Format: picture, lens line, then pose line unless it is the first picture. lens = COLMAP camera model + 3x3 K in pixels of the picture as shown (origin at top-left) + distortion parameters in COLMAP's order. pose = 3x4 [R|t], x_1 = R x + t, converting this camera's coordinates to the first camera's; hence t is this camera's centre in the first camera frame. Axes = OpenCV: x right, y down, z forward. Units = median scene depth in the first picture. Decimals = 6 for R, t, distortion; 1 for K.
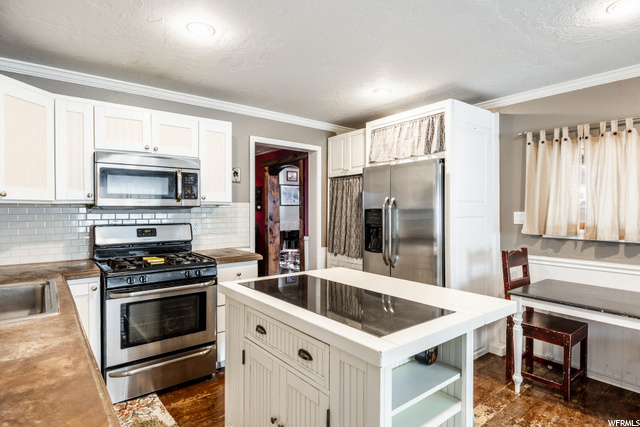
lens RADIAL K [[340.1, 0, 313.7], [0, 340.1, 211.4], [0, 0, 1]] dist [-0.004054, -0.001001]
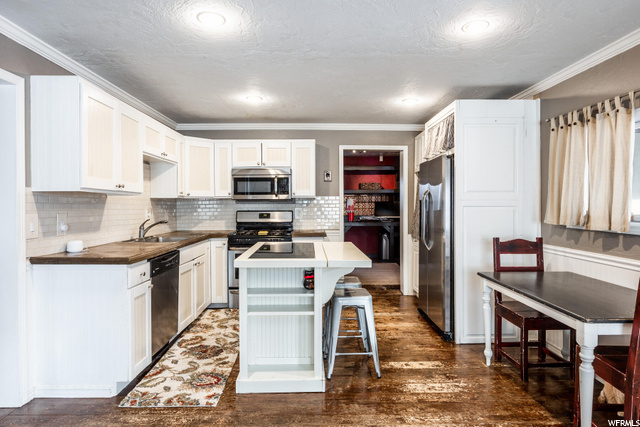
lens RADIAL K [[355.9, 0, 318.1], [0, 355.9, 207.1], [0, 0, 1]] dist [-0.016999, 0.000758]
pose [[0.805803, 0.000648, -0.592184, 0.710779], [0.000404, 0.999999, 0.001644, 0.017617], [0.592184, -0.001564, 0.805801, -0.203582]]
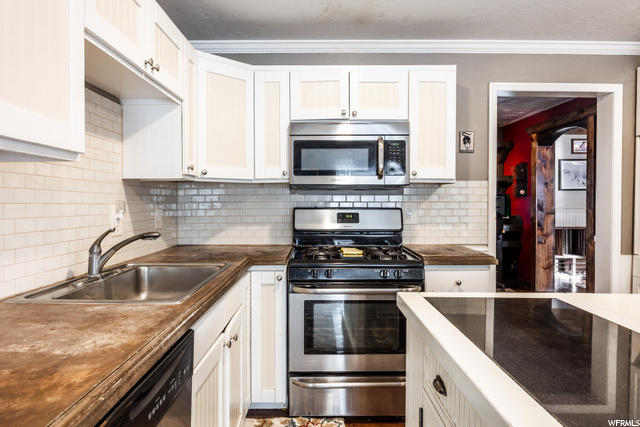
lens RADIAL K [[402.9, 0, 321.8], [0, 402.9, 204.9], [0, 0, 1]] dist [-0.011065, 0.006390]
pose [[0.790953, 0.011337, -0.611772, 0.054895], [-0.006271, 0.999926, 0.010422, 0.021111], [0.611845, -0.004407, 0.790966, 0.191126]]
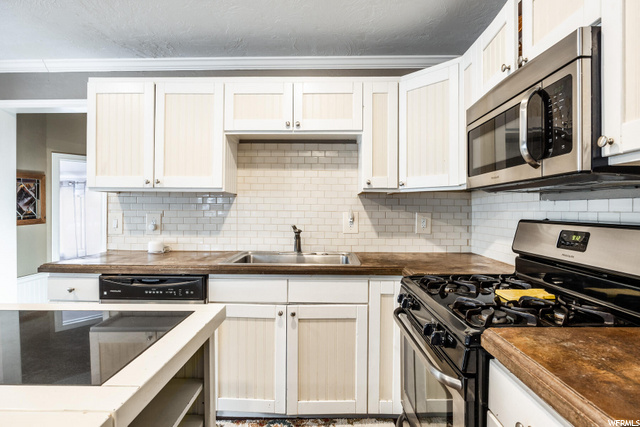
lens RADIAL K [[340.1, 0, 317.2], [0, 340.1, 210.1], [0, 0, 1]] dist [-0.004054, -0.001001]
pose [[-0.630945, 0.000462, -0.775828, 0.074360], [-0.004446, 0.999981, 0.004212, 0.021240], [0.775815, 0.006106, -0.630931, 1.029656]]
